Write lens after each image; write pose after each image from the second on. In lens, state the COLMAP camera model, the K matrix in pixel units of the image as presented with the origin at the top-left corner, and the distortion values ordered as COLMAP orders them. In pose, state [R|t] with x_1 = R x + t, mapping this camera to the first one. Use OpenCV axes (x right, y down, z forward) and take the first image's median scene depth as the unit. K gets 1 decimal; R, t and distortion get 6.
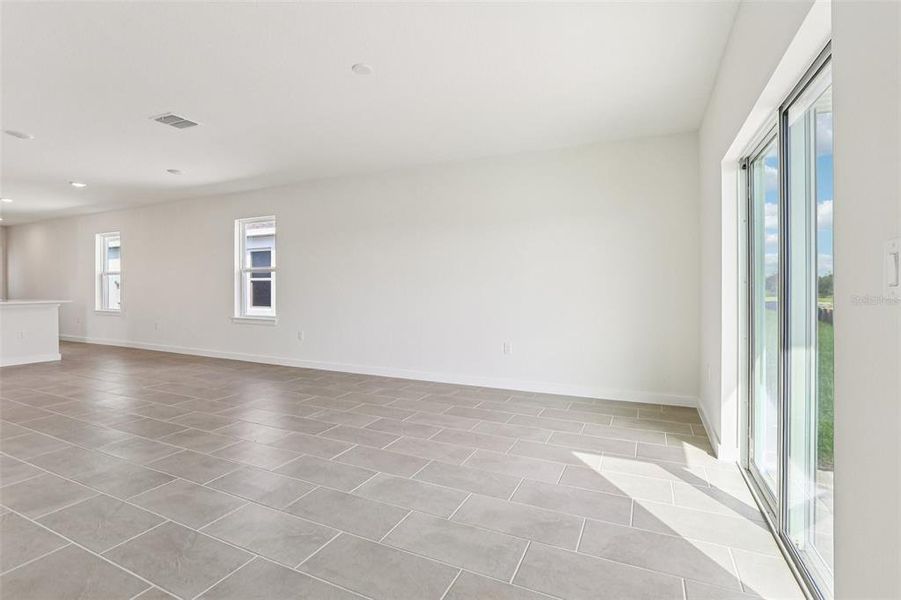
lens RADIAL K [[425.9, 0, 440.3], [0, 425.9, 284.6], [0, 0, 1]] dist [-0.043234, 0.012453]
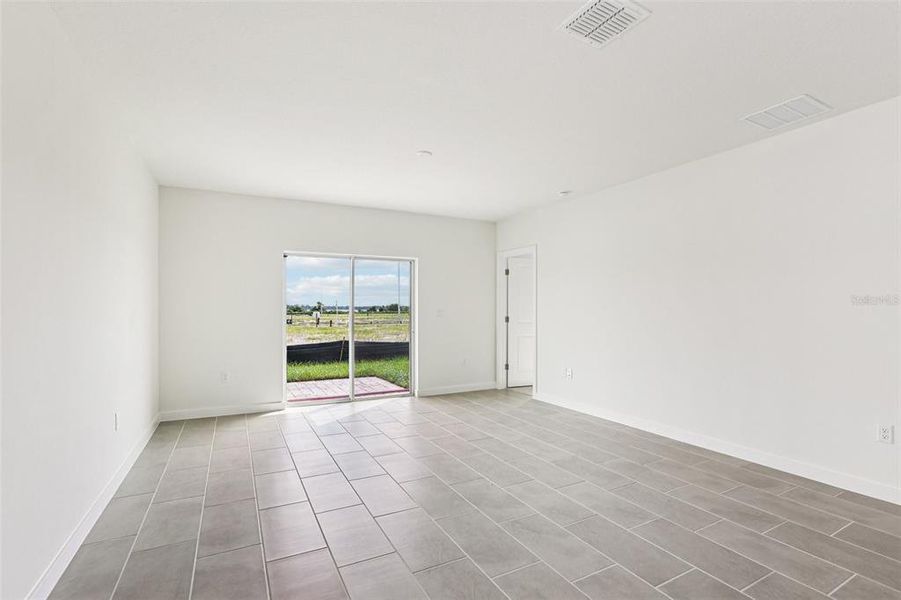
lens RADIAL K [[425.9, 0, 450.8], [0, 425.9, 293.5], [0, 0, 1]] dist [-0.043234, 0.012453]
pose [[-0.805930, 0.017923, 0.591740, -0.479729], [-0.007831, 0.999131, -0.040929, -0.010108], [-0.591960, -0.037620, -0.805089, 0.935383]]
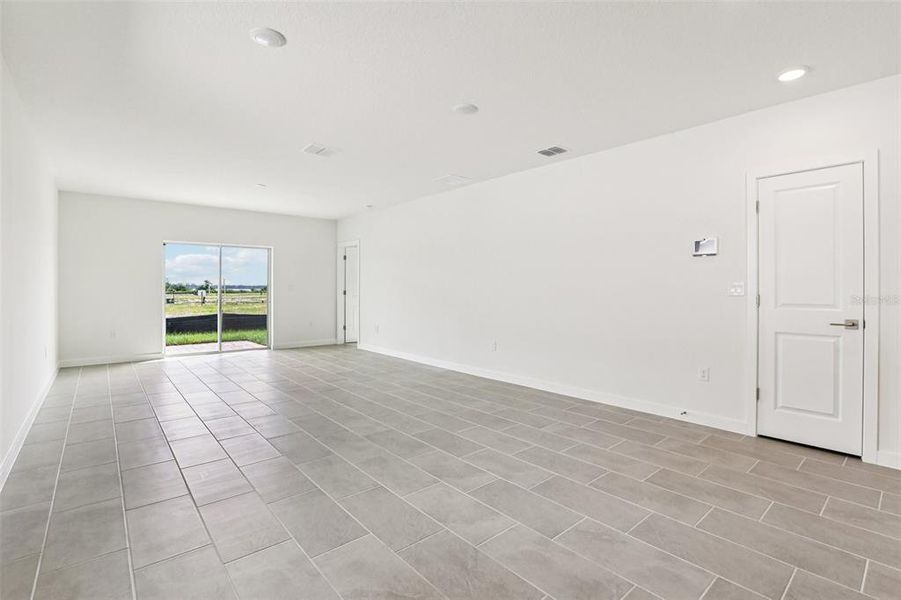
lens RADIAL K [[425.9, 0, 454.6], [0, 425.9, 292.2], [0, 0, 1]] dist [-0.043234, 0.012453]
pose [[-0.919503, -0.005653, 0.393043, -0.874328], [-0.004223, 0.999981, 0.004501, -0.000378], [-0.393061, 0.002479, -0.919509, 1.173783]]
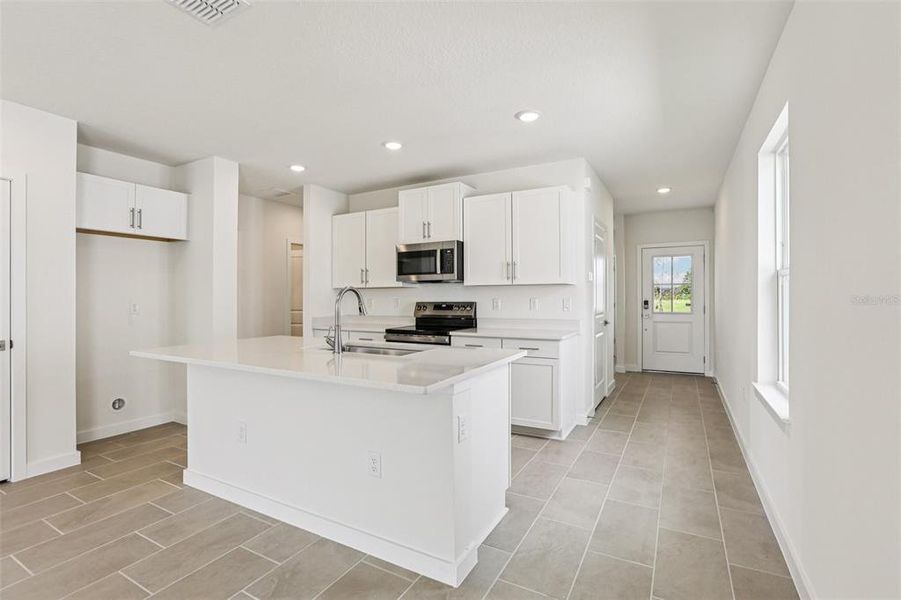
lens RADIAL K [[425.9, 0, 446.8], [0, 425.9, 294.5], [0, 0, 1]] dist [-0.043234, 0.012453]
pose [[-0.050474, -0.007782, -0.998695, -0.688822], [0.007779, 0.999936, -0.008185, -0.012265], [0.998695, -0.008182, -0.050410, 1.084796]]
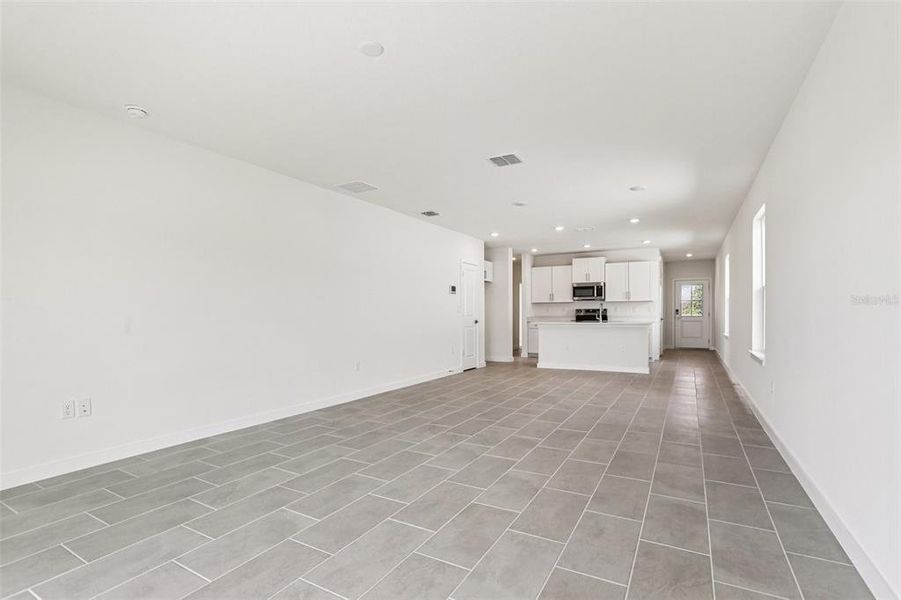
lens RADIAL K [[425.9, 0, 452.7], [0, 425.9, 313.2], [0, 0, 1]] dist [-0.043234, 0.012453]
pose [[-0.054181, 0.001176, -0.998530, 0.301157], [0.009286, 0.999957, 0.000674, 0.006386], [0.998488, -0.009236, -0.054189, 0.559867]]
